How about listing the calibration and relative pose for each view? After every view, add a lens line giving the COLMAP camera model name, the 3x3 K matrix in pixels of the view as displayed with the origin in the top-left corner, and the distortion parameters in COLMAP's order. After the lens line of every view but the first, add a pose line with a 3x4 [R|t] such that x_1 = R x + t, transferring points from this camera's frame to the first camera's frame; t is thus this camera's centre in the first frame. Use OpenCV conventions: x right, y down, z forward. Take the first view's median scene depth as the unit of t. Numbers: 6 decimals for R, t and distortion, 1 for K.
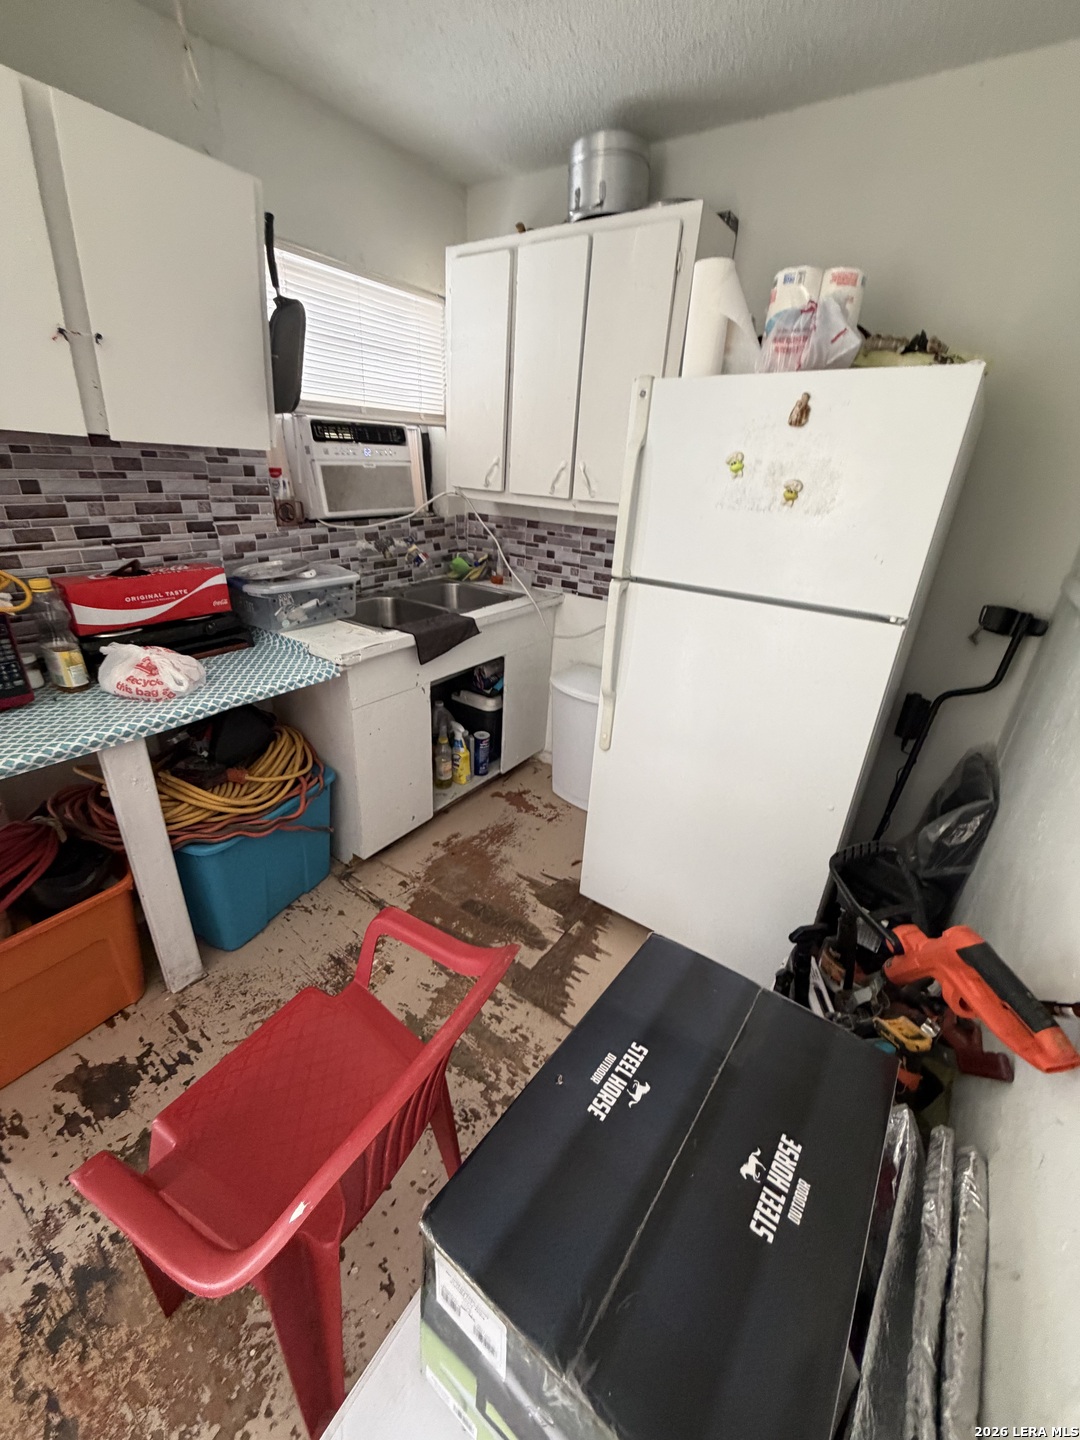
lens RADIAL K [[577.5, 0, 540.0], [0, 577.5, 720.0], [0, 0, 1]] dist [0.000616, 0.000017]
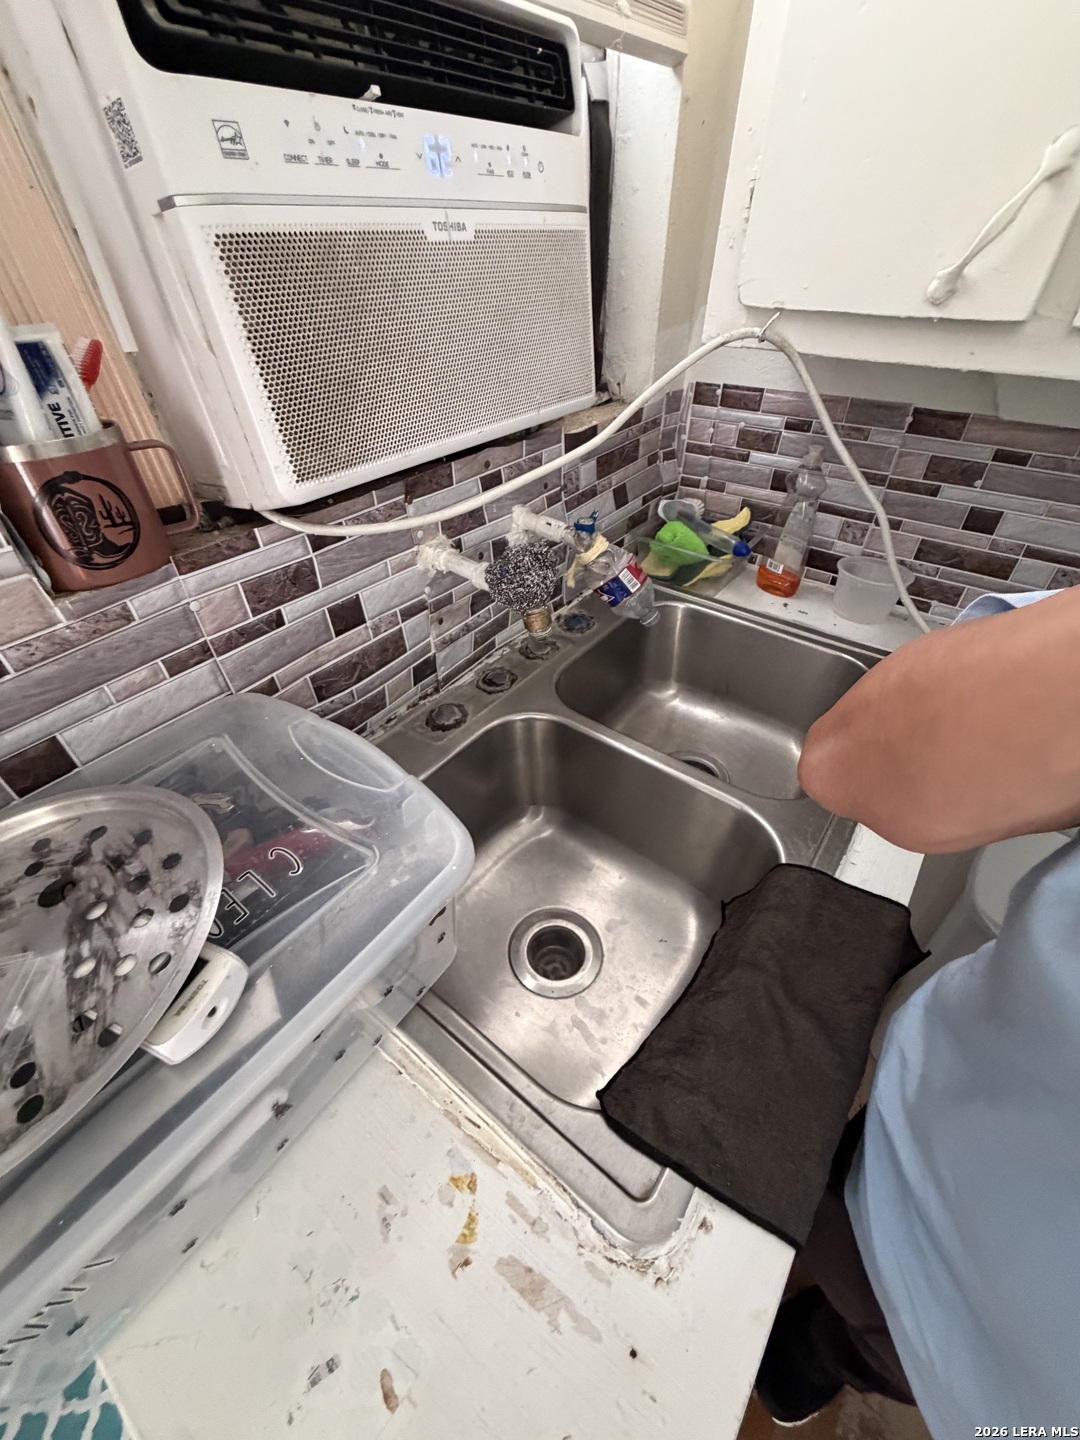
lens RADIAL K [[577.5, 0, 540.0], [0, 577.5, 720.0], [0, 0, 1]] dist [0.000616, 0.000017]
pose [[0.997505, -0.012286, -0.069515, -0.229830], [0.029978, 0.965256, 0.259580, -0.290893], [0.063910, -0.261016, 0.963216, 0.682840]]
